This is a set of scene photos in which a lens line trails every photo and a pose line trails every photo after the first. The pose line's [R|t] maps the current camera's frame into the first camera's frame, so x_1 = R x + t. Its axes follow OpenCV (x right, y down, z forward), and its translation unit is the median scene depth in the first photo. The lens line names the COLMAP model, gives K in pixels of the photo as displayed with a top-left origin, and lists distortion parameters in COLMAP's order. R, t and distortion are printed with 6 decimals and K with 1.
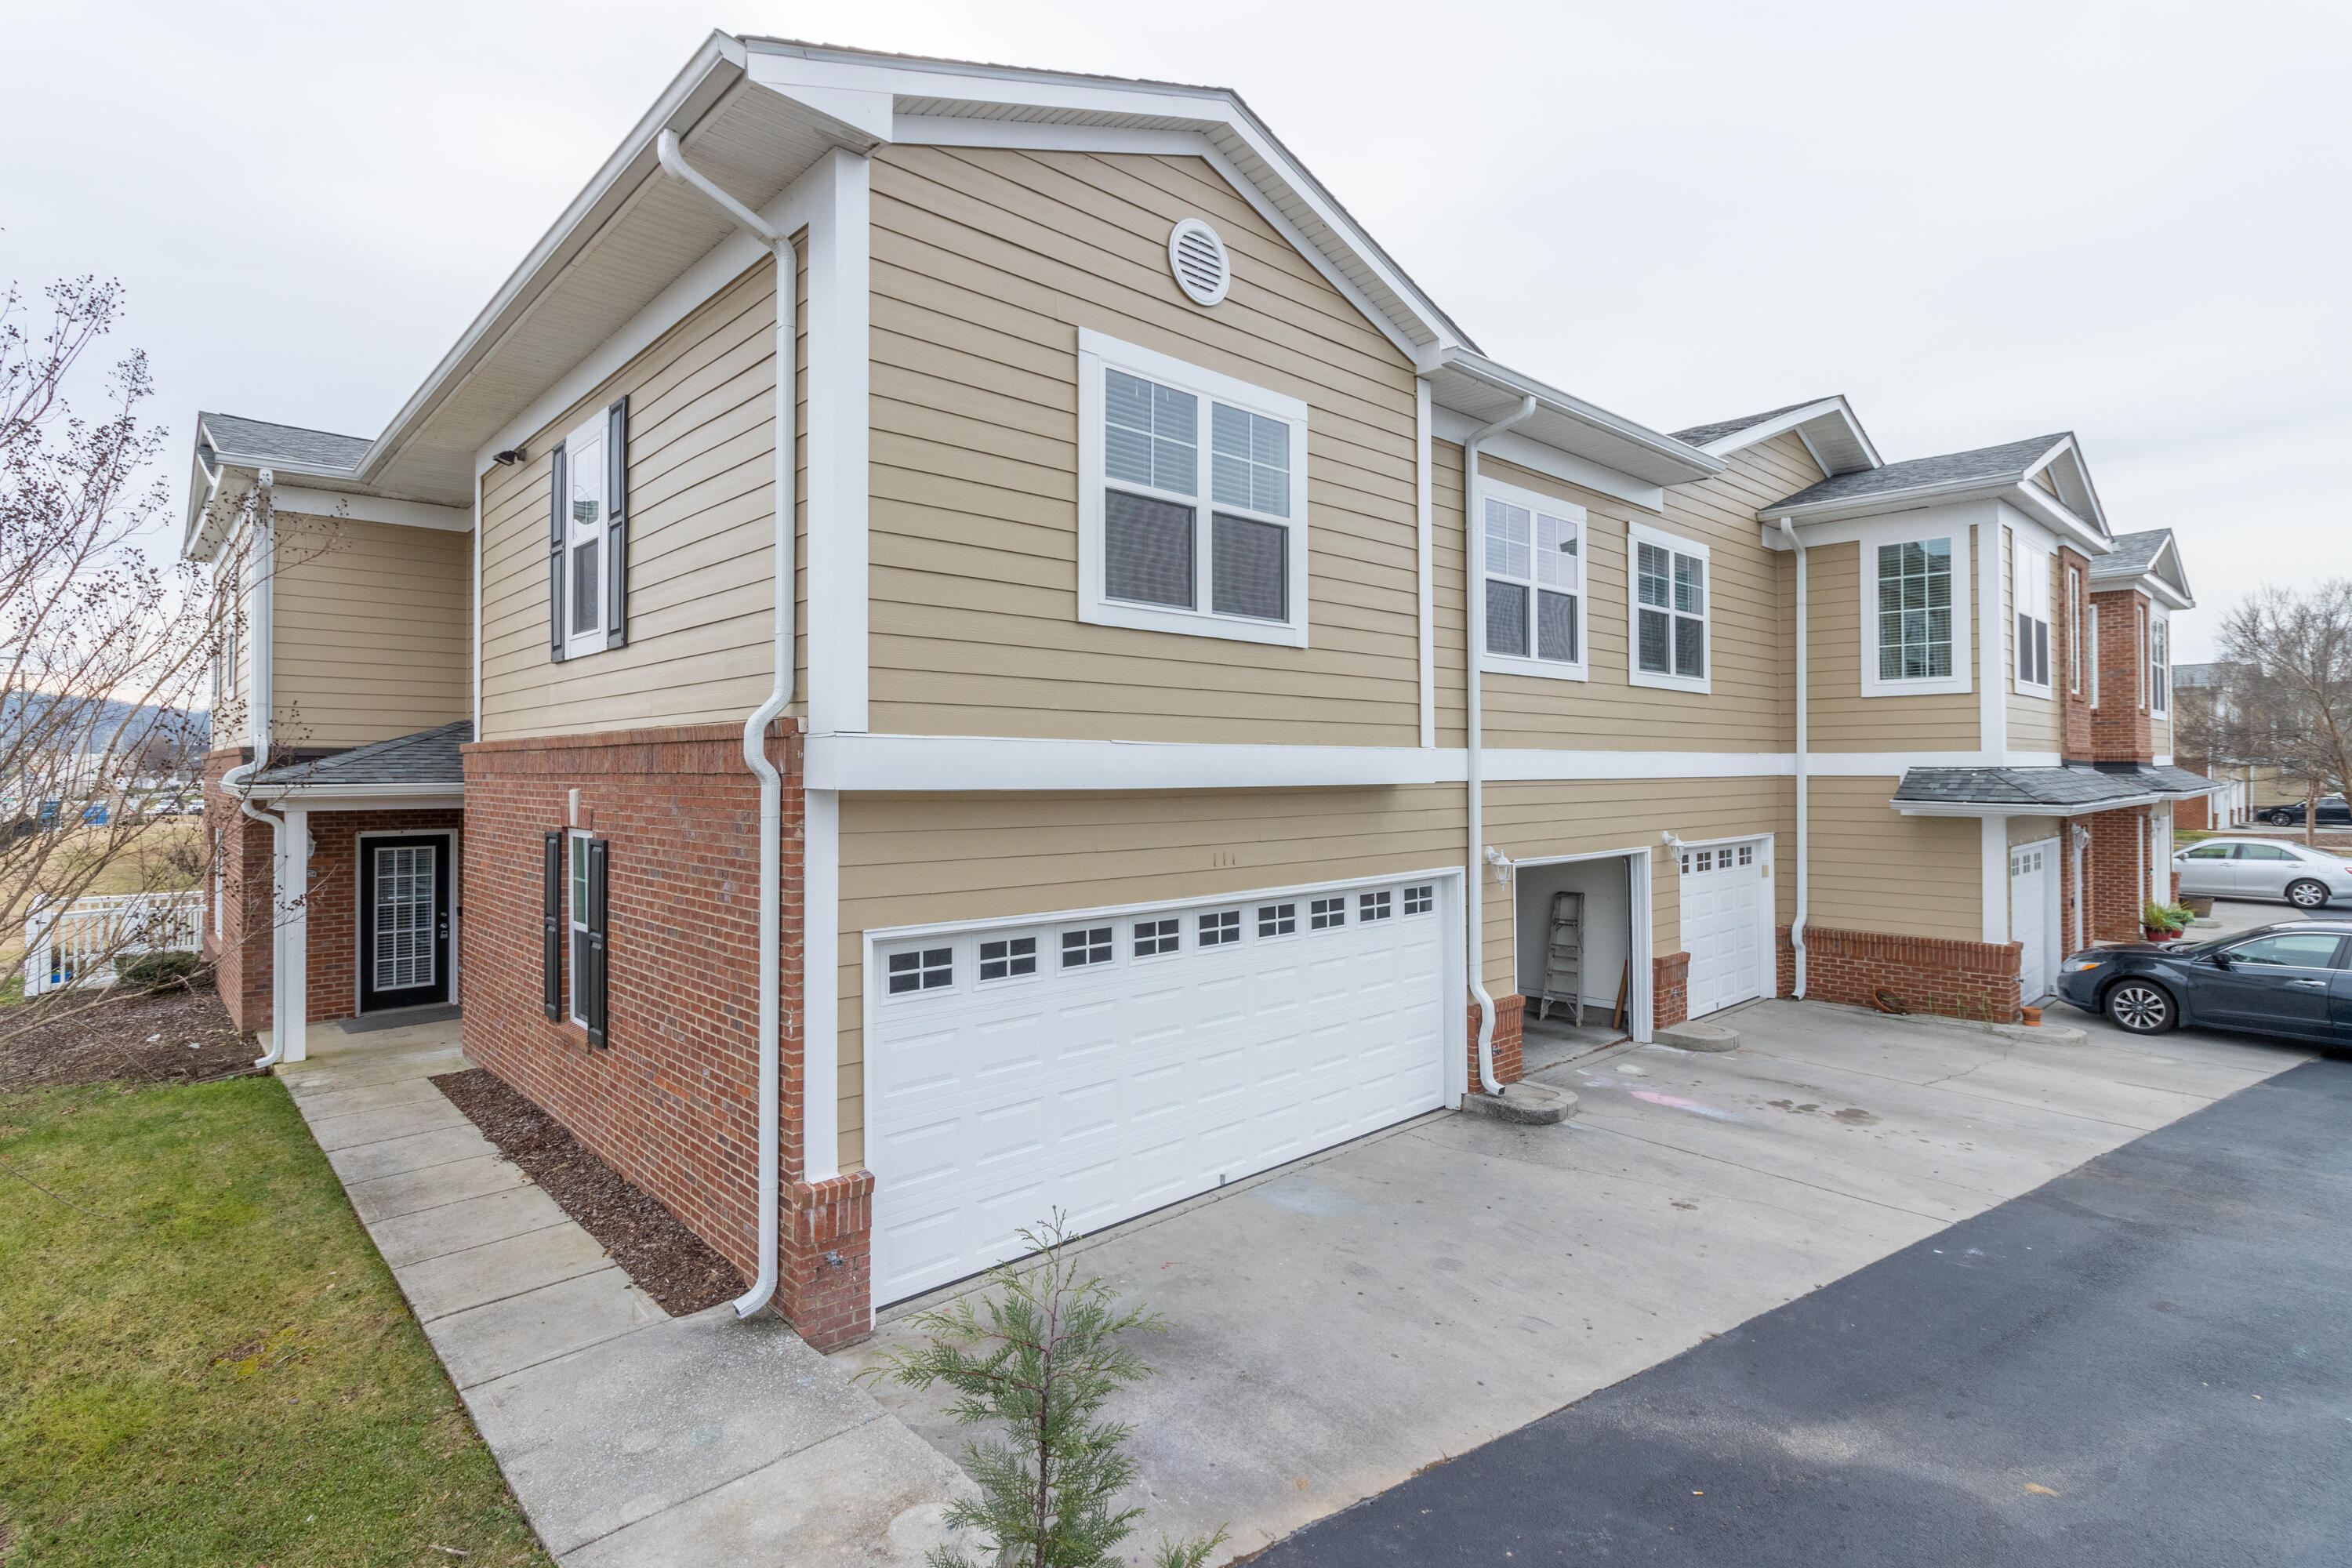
lens RADIAL K [[1155.3, 0, 1175.9], [0, 1155.3, 757.6], [0, 0, 1]] dist [-0.000560, -0.000283]
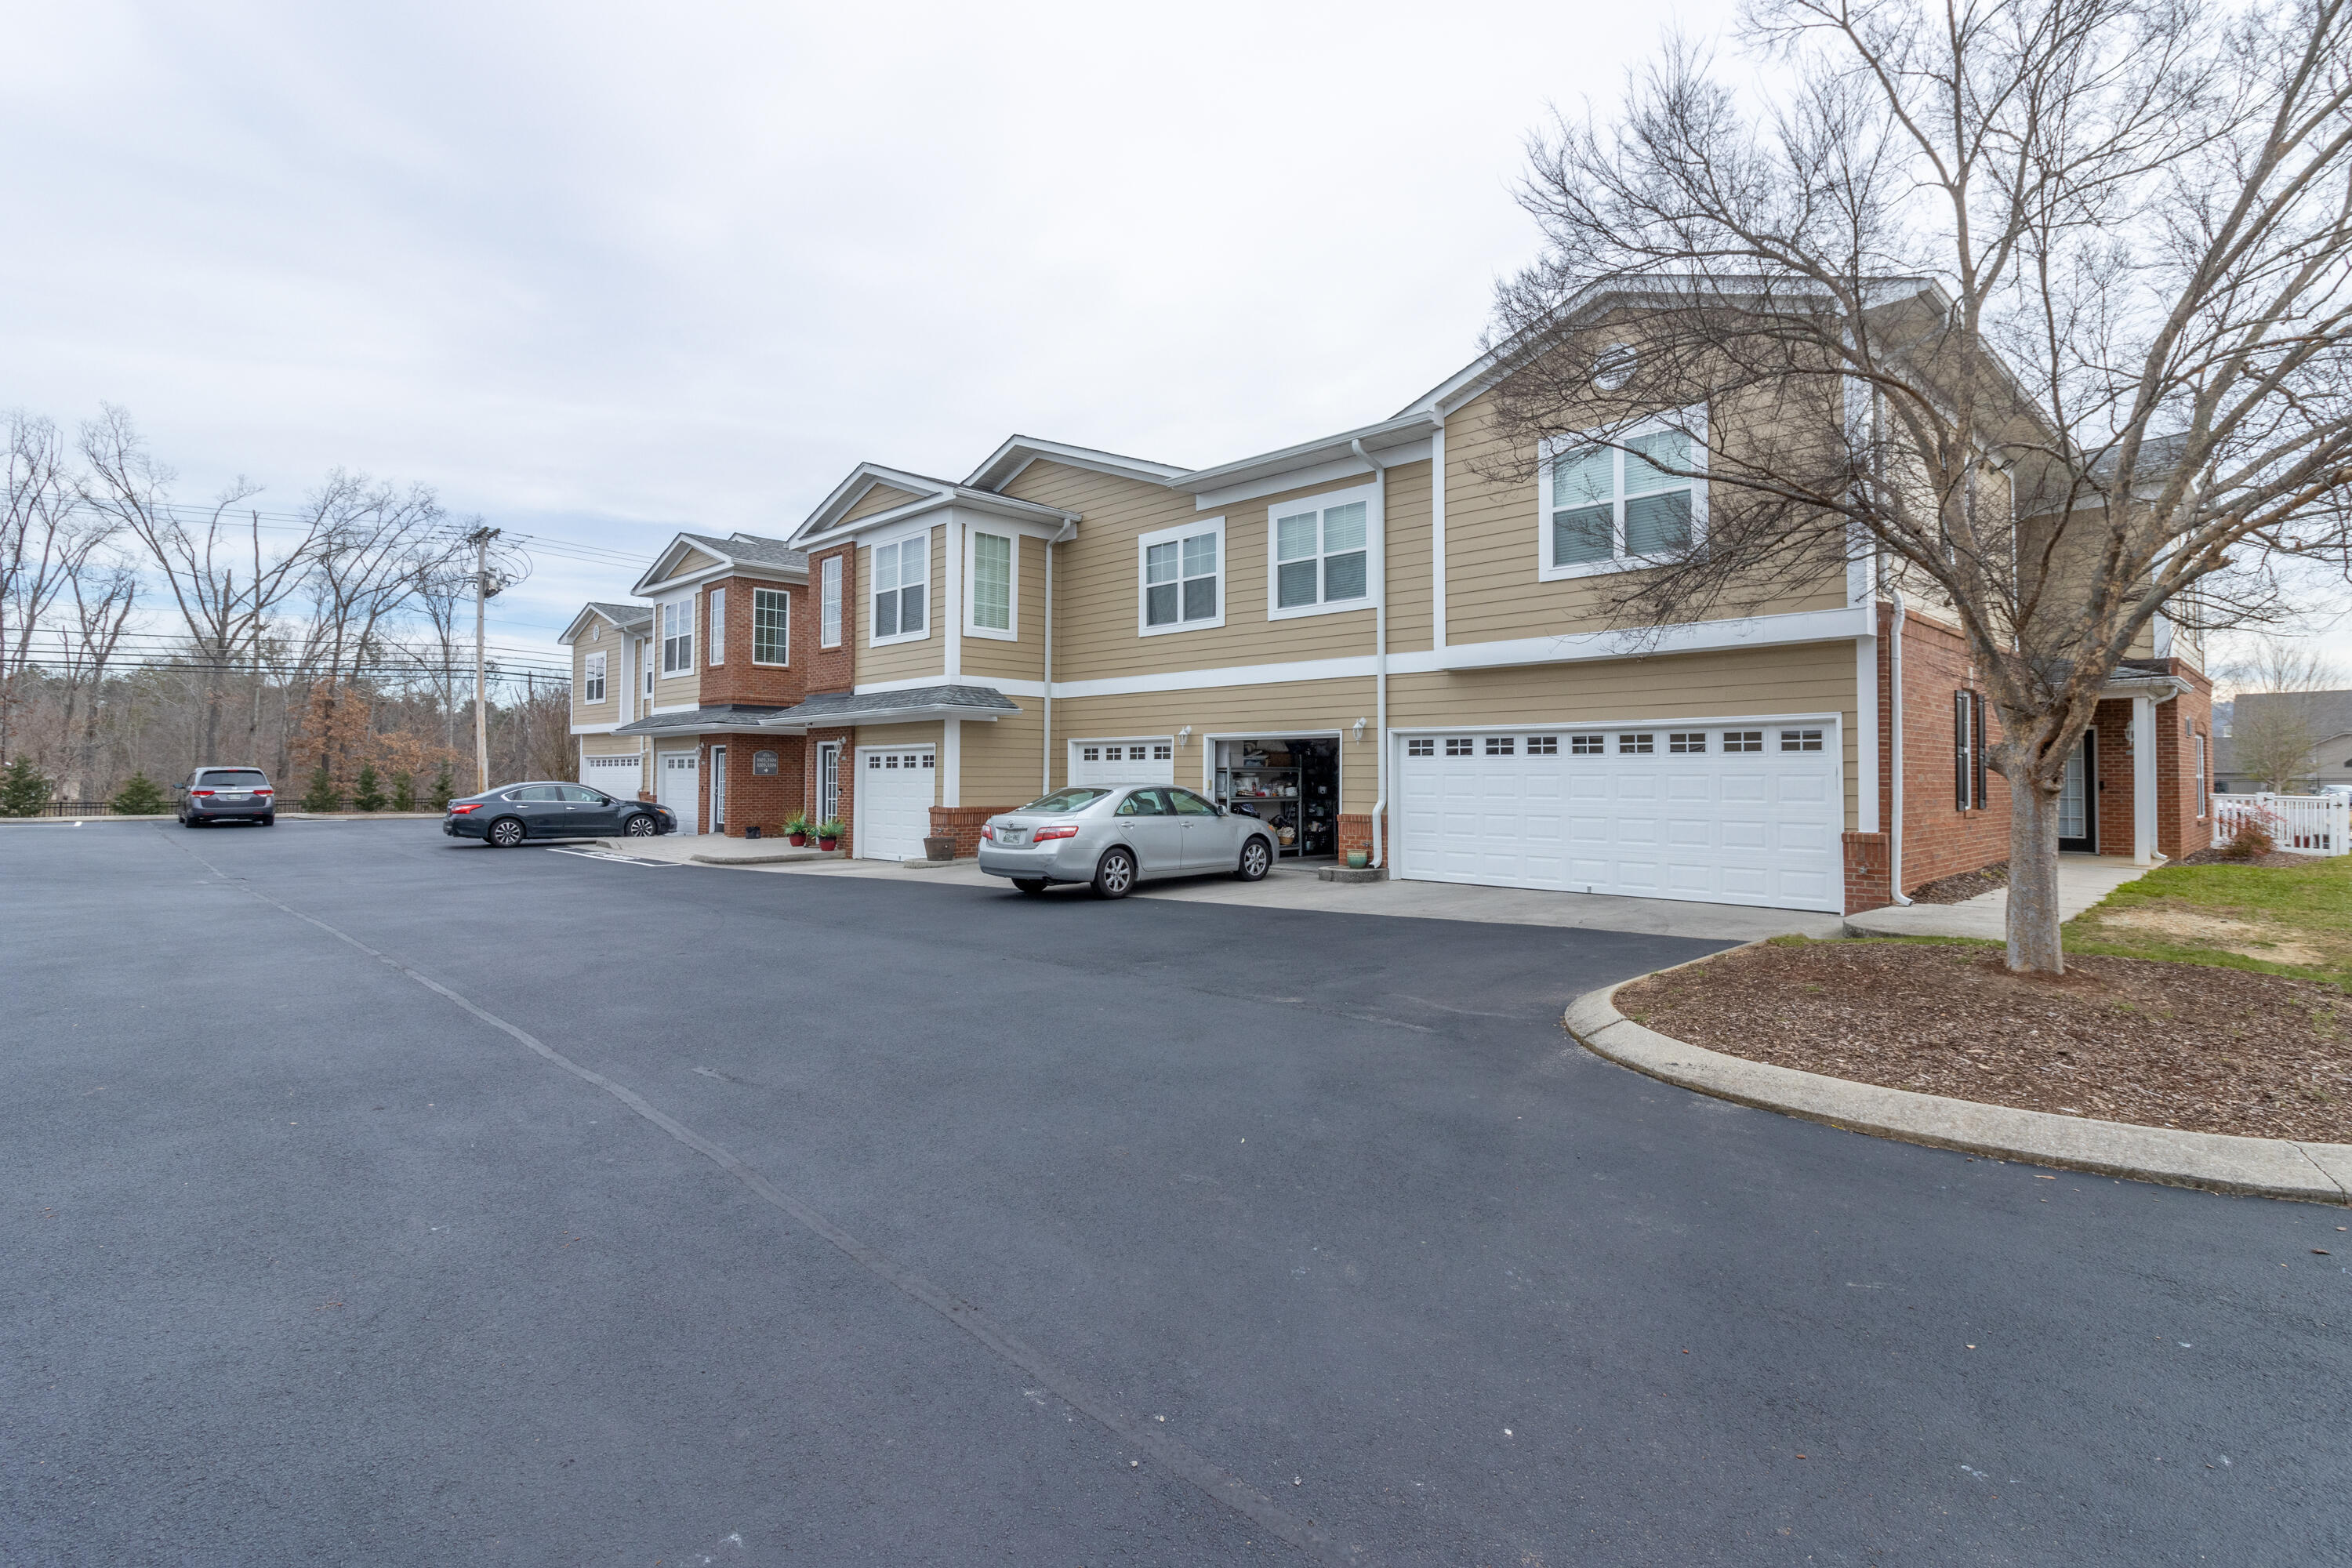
lens RADIAL K [[1155.3, 0, 1175.9], [0, 1155.3, 757.6], [0, 0, 1]] dist [-0.000560, -0.000283]
pose [[0.055885, -0.021465, -0.998206, 2.803628], [0.013493, 0.999694, -0.020741, 0.246608], [0.998346, -0.012310, 0.056157, 0.918089]]
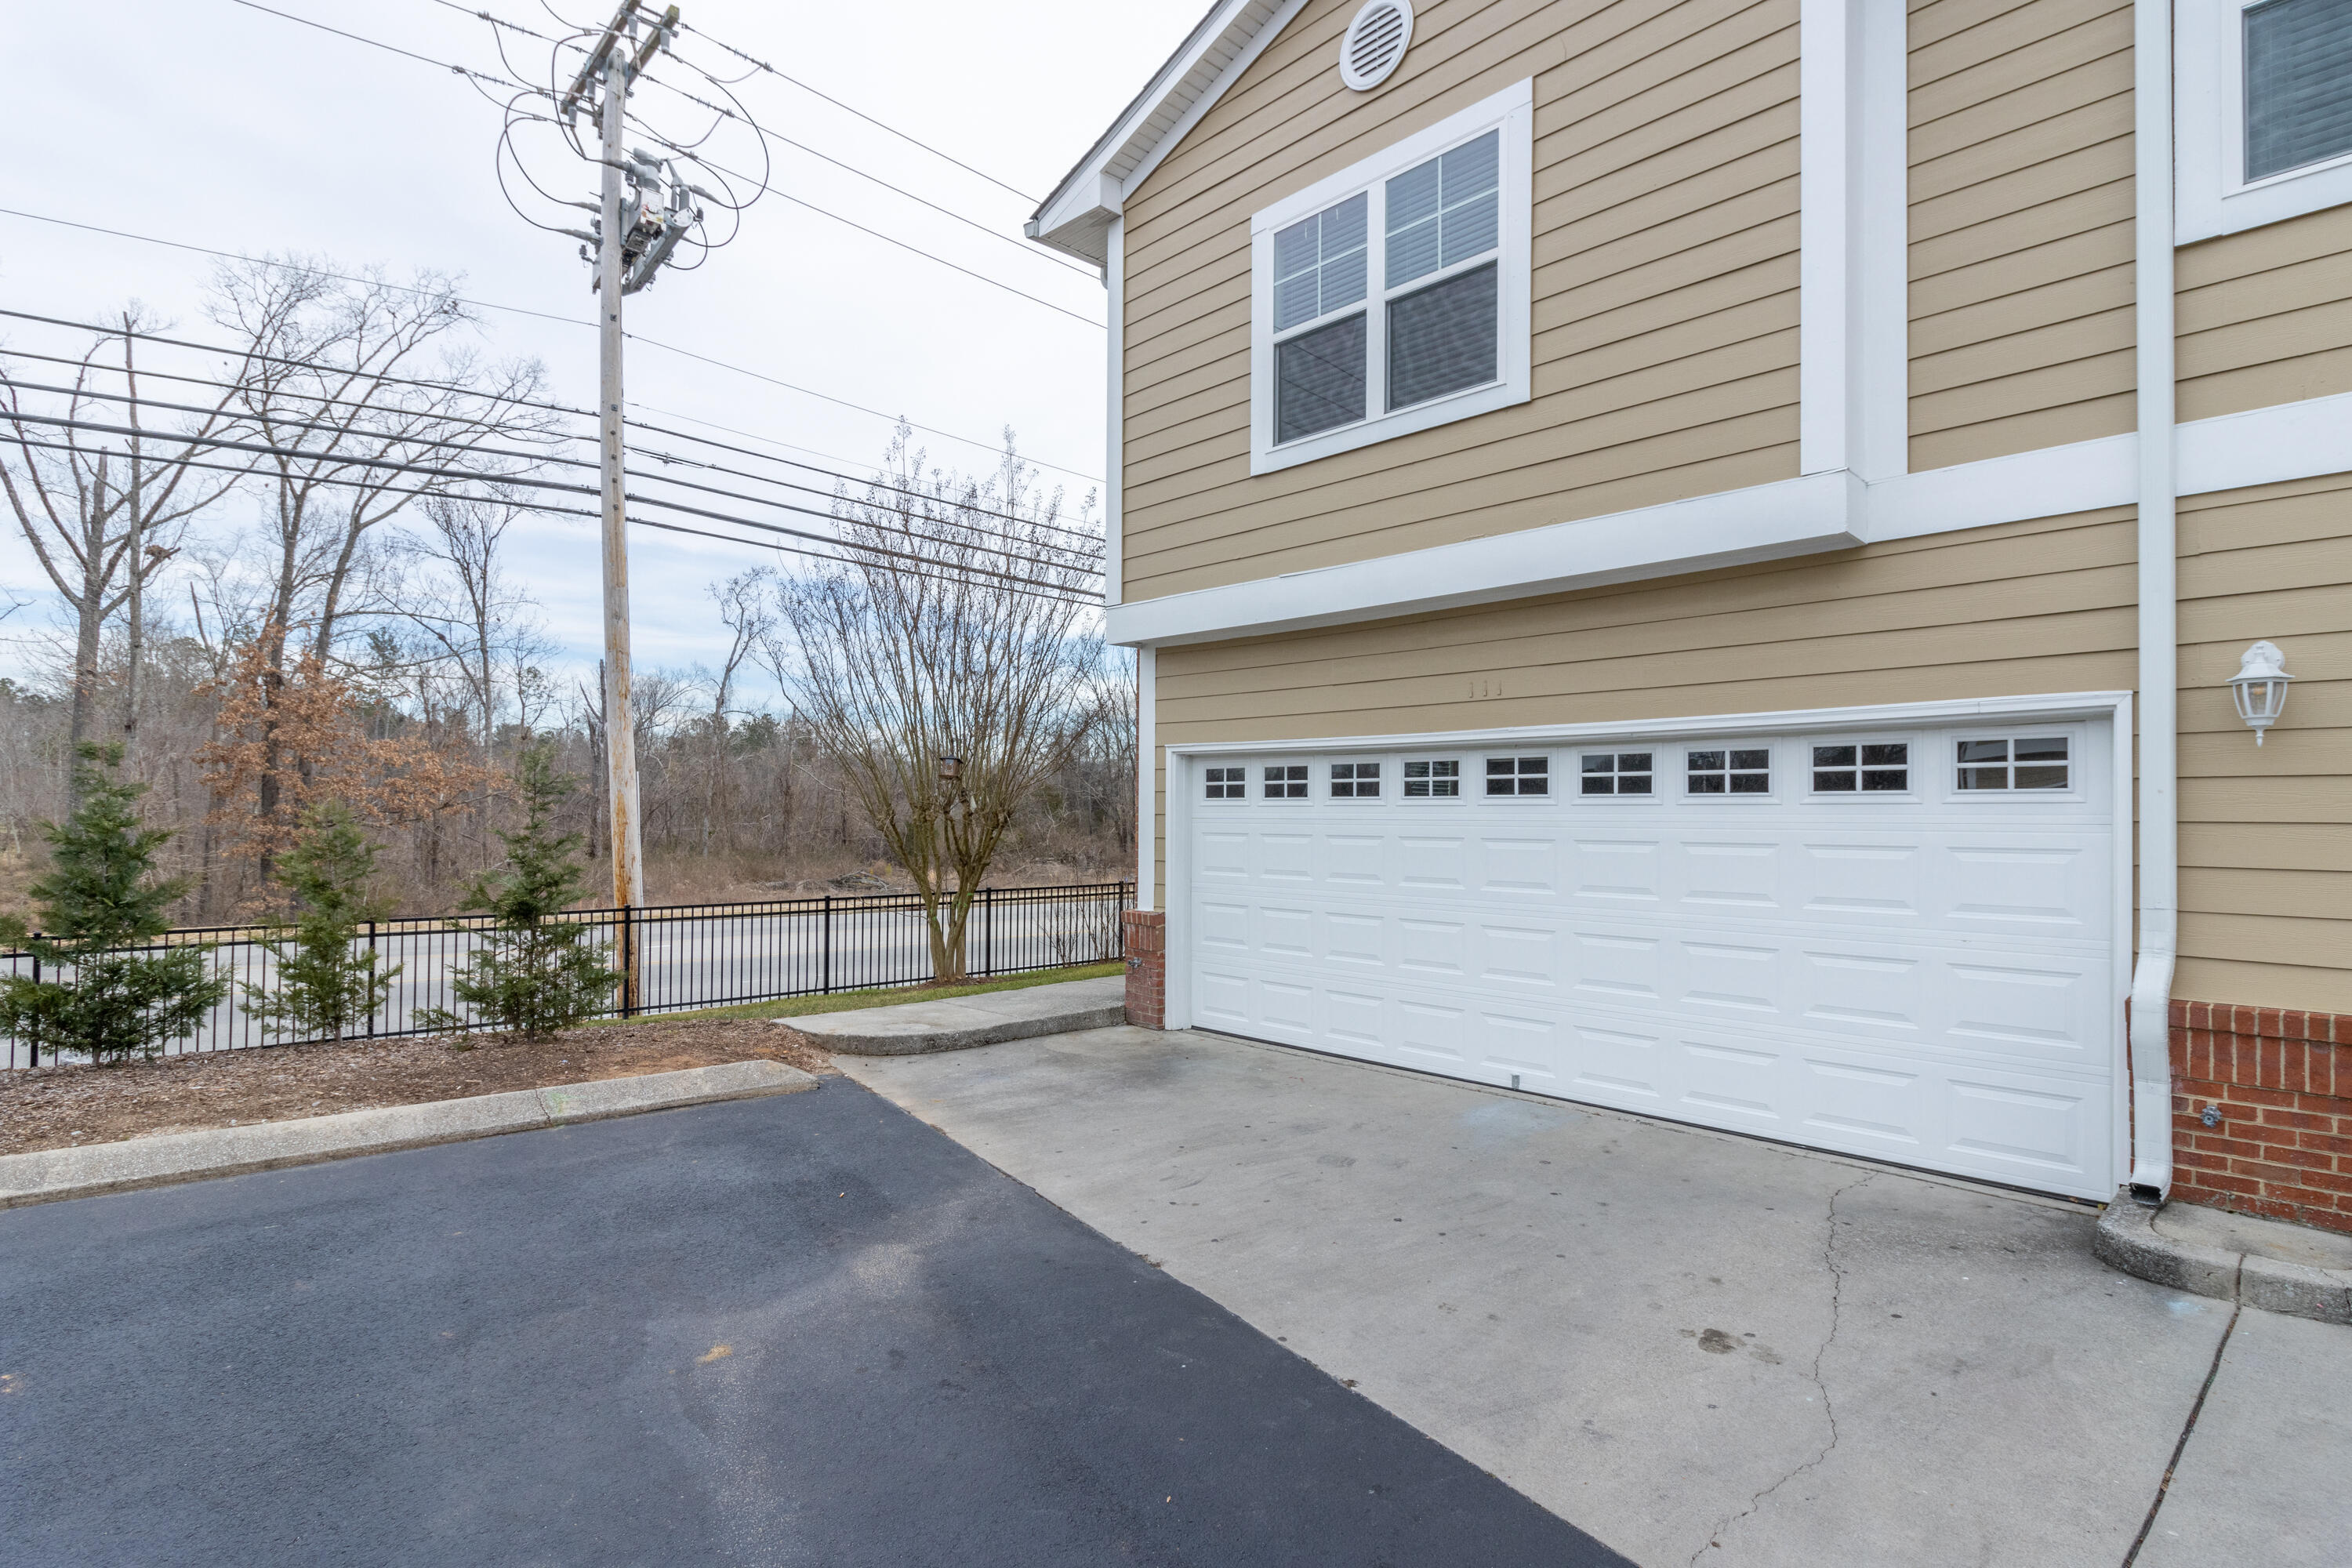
lens RADIAL K [[1171.7, 0, 1173.4], [0, 1171.7, 810.1], [0, 0, 1]] dist [-0.000036, -0.000046]
pose [[-0.004740, 0.000434, -0.999989, 1.054464], [0.001497, 0.999999, 0.000427, 0.206659], [0.999988, -0.001495, -0.004740, 0.917117]]
